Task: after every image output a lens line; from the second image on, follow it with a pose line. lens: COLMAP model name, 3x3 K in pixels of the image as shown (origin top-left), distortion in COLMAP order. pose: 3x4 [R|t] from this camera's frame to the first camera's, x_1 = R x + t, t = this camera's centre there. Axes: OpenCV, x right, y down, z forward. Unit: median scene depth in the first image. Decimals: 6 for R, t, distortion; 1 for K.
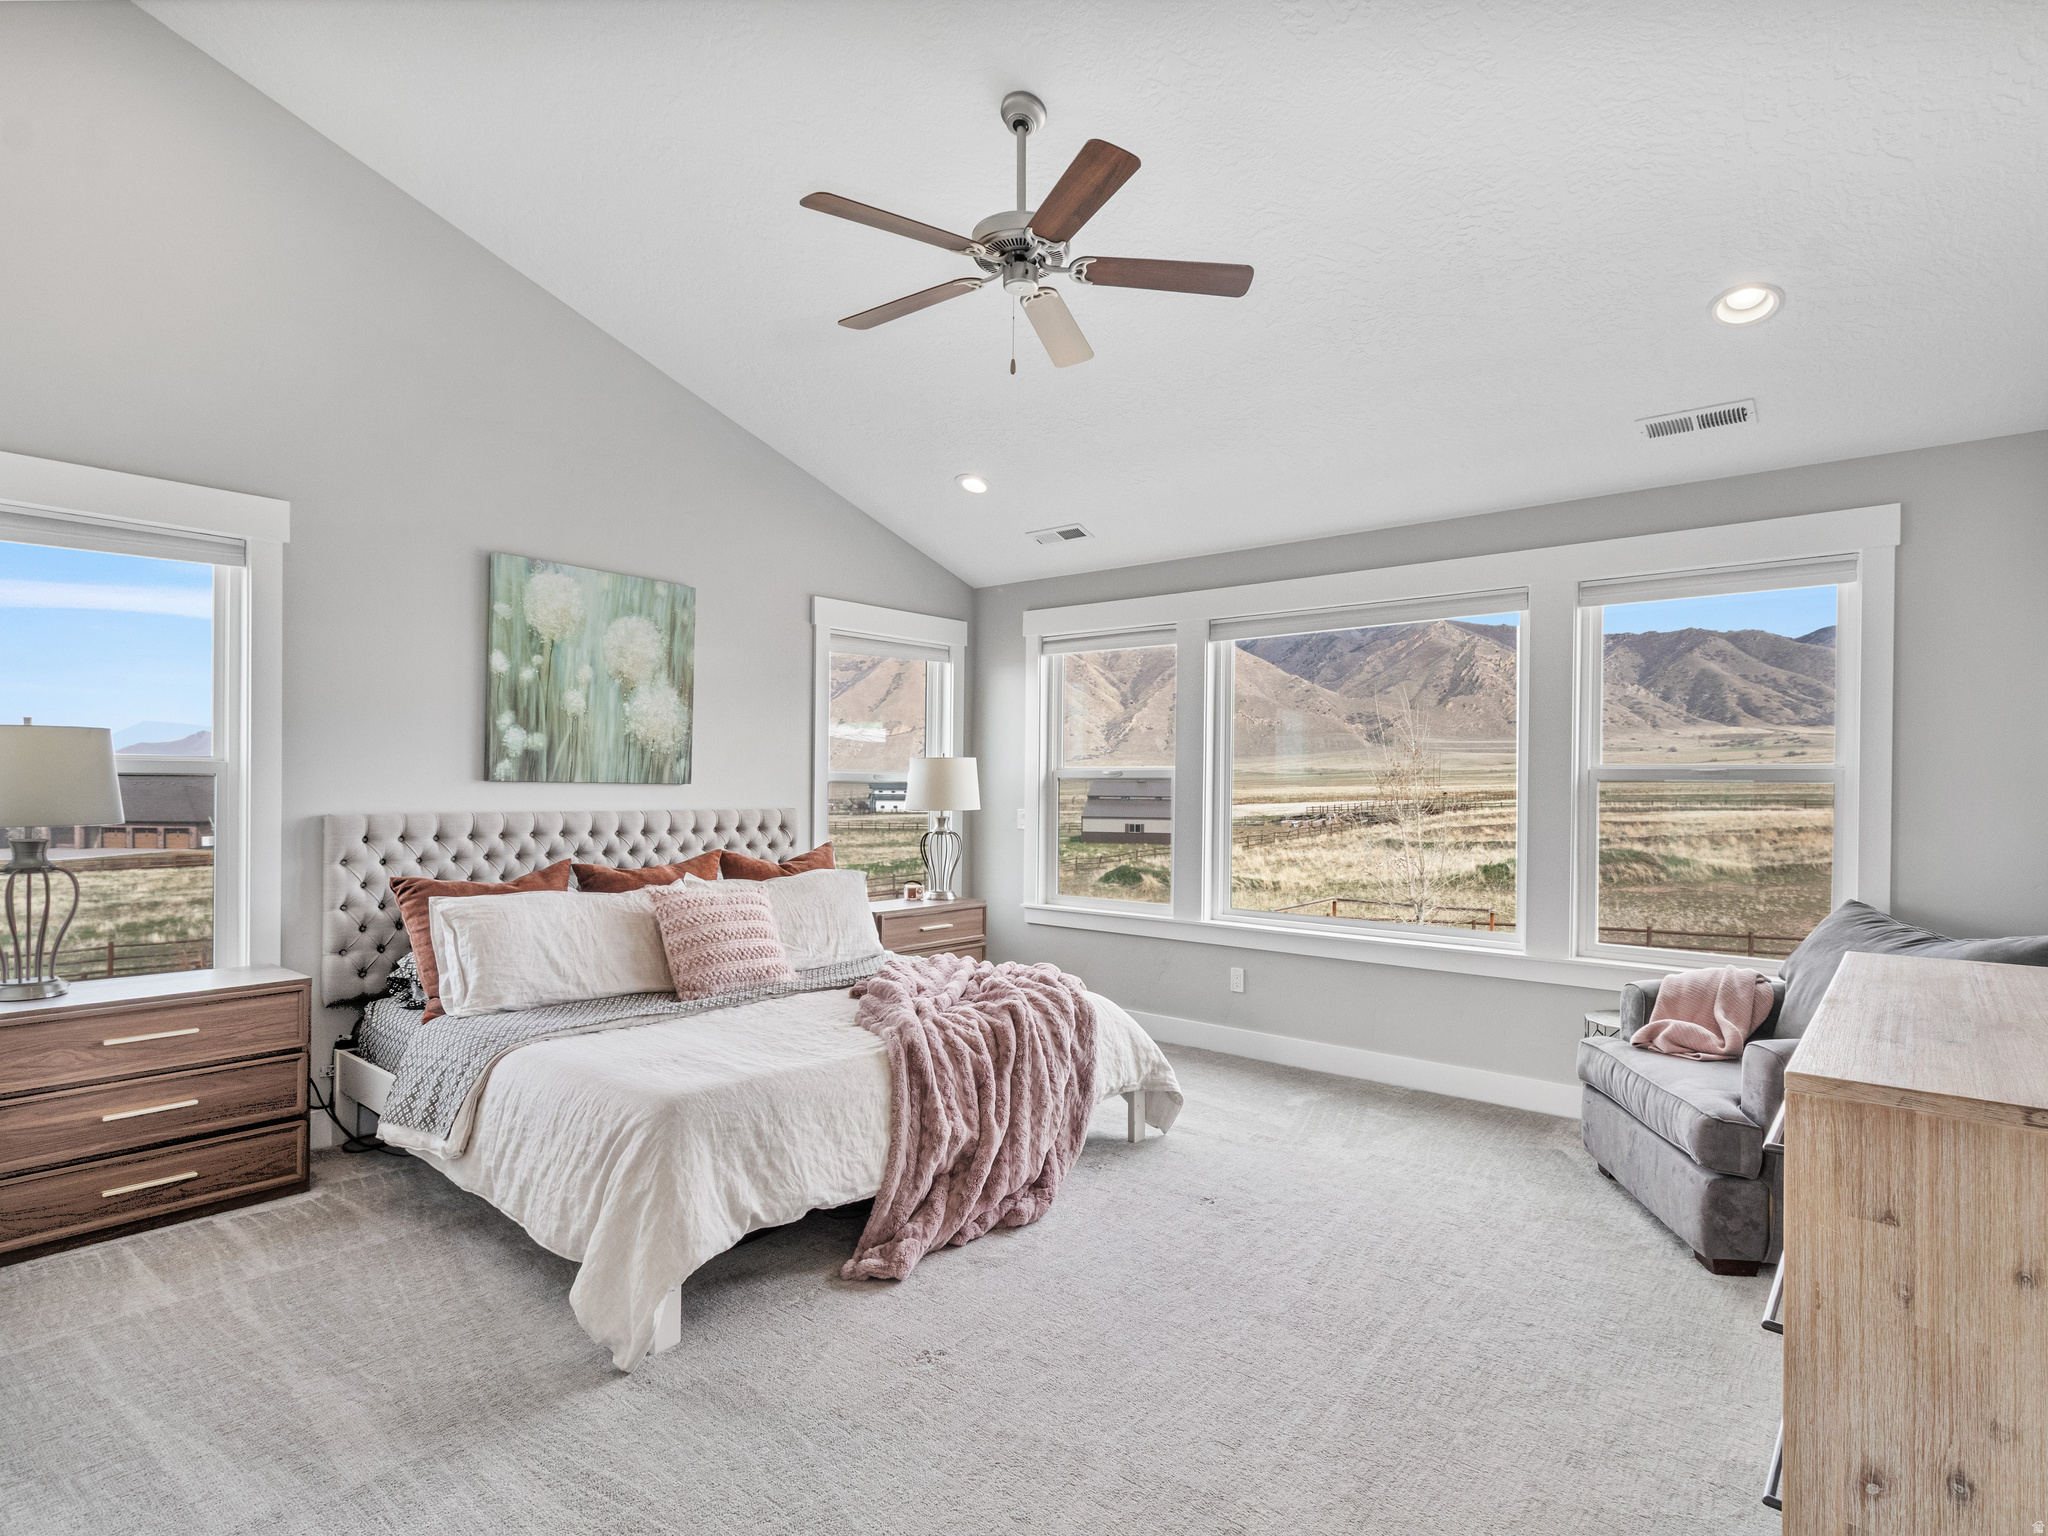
lens RADIAL K [[1070.9, 0, 1038.8], [0, 1070.9, 781.2], [0, 0, 1]] dist [0.002432, 0.000754]
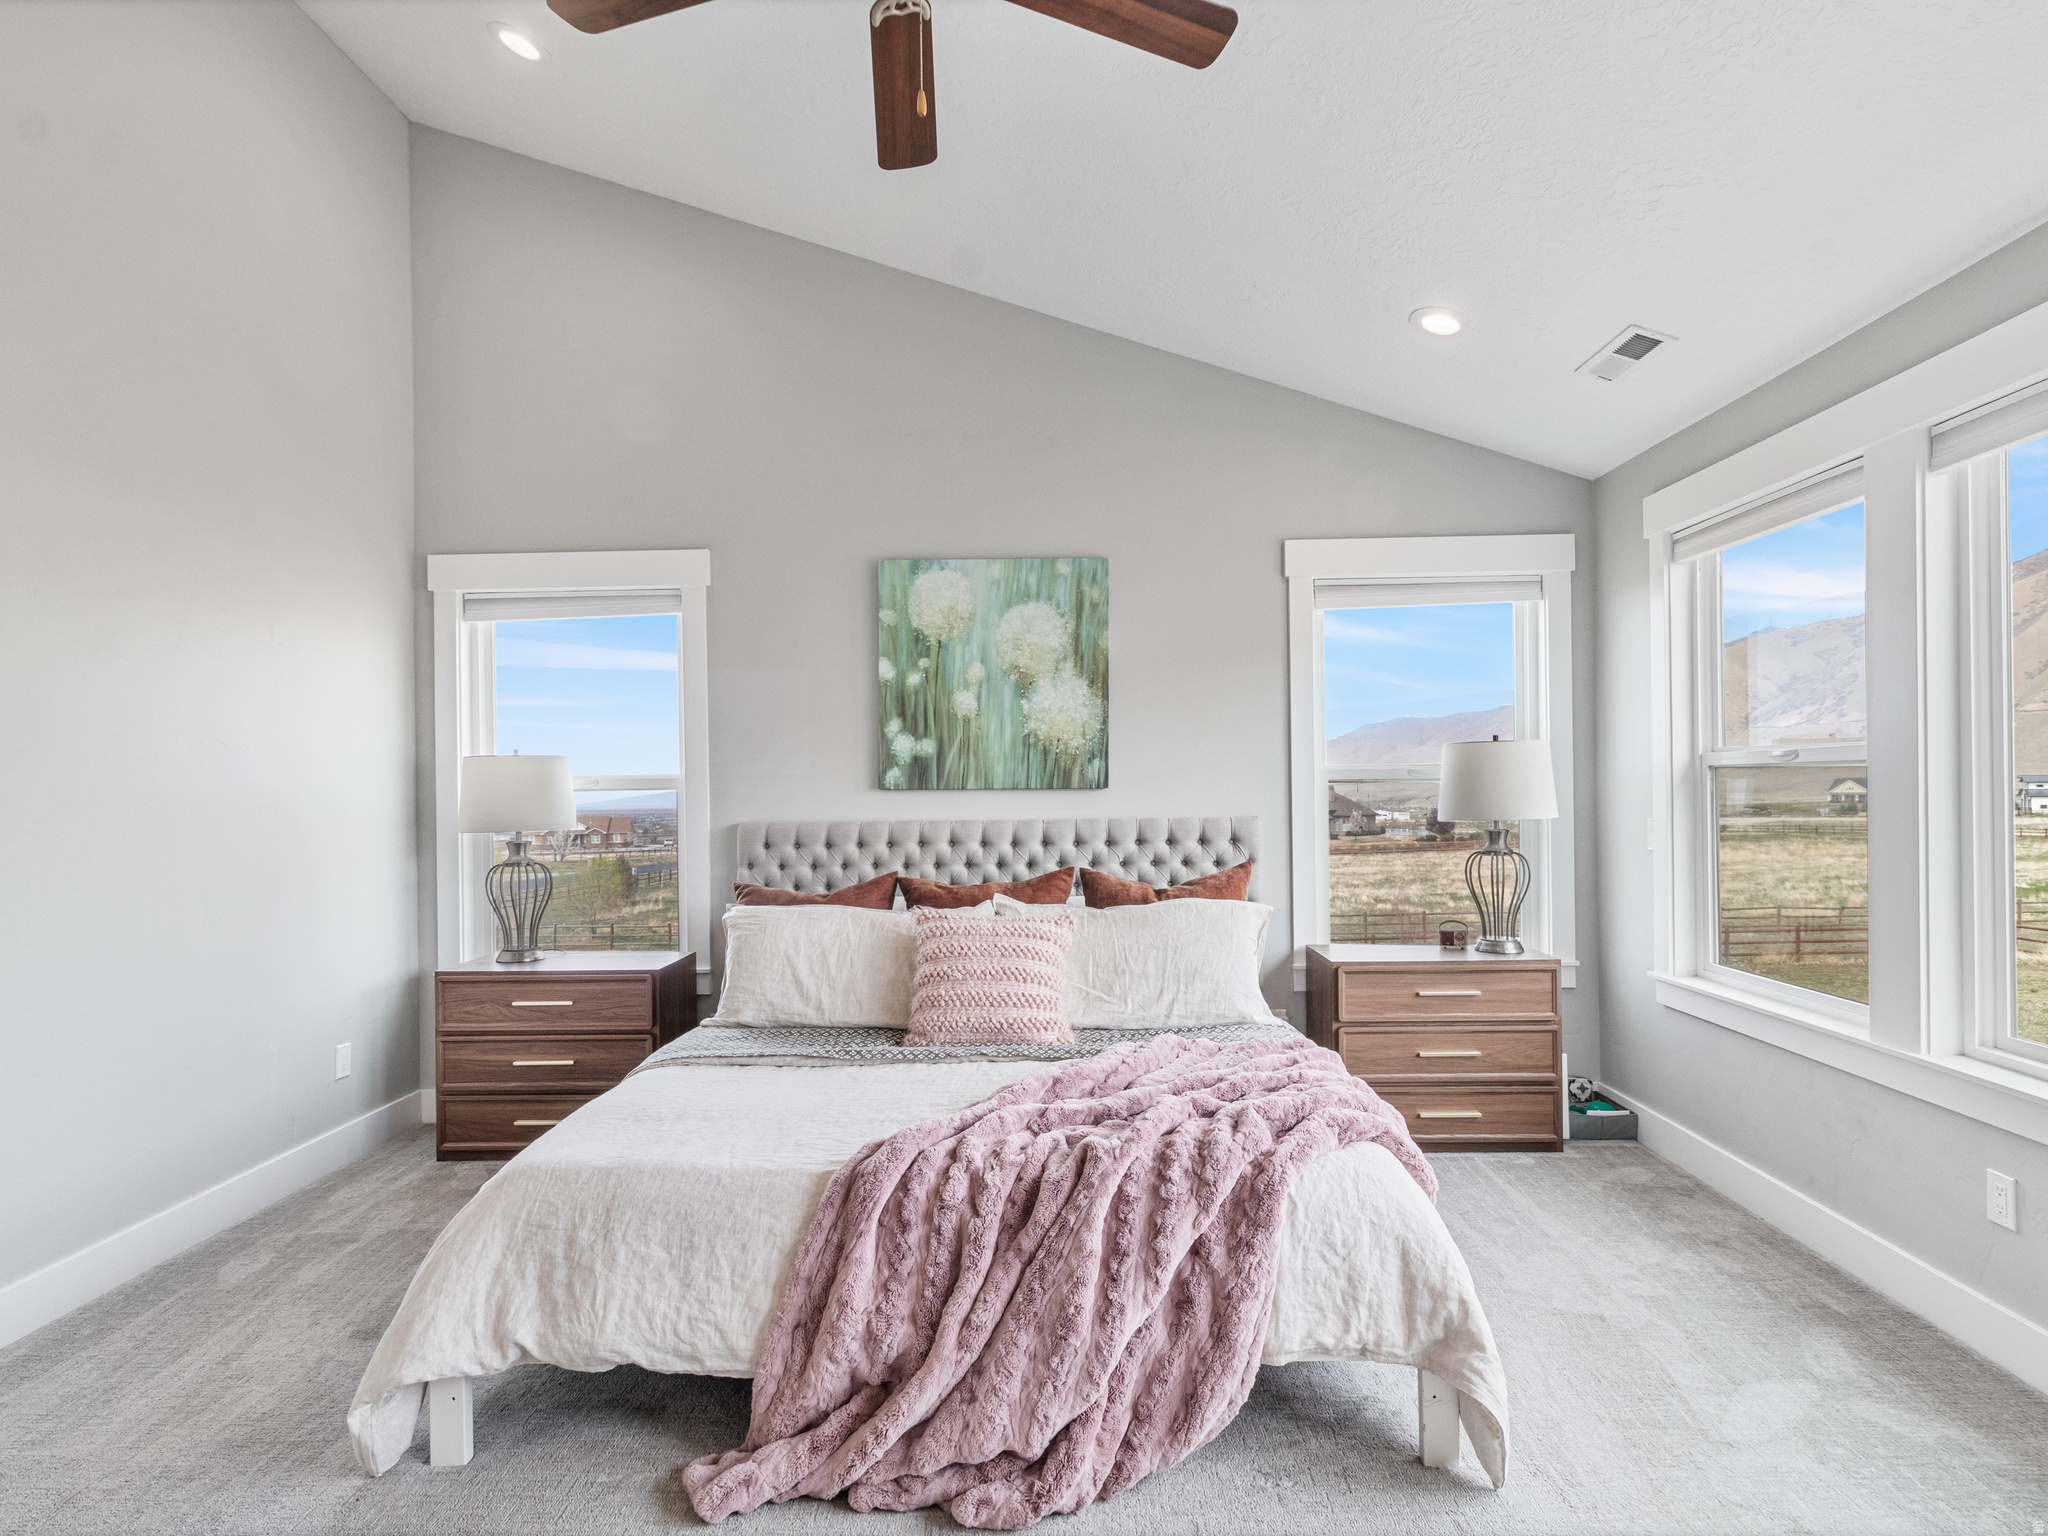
lens RADIAL K [[1070.9, 0, 1038.8], [0, 1070.9, 781.2], [0, 0, 1]] dist [0.002432, 0.000754]
pose [[0.623191, -0.021349, -0.781778, 0.342603], [0.021065, 0.999723, -0.010509, 0.005398], [0.781786, -0.009919, 0.623468, 0.469577]]
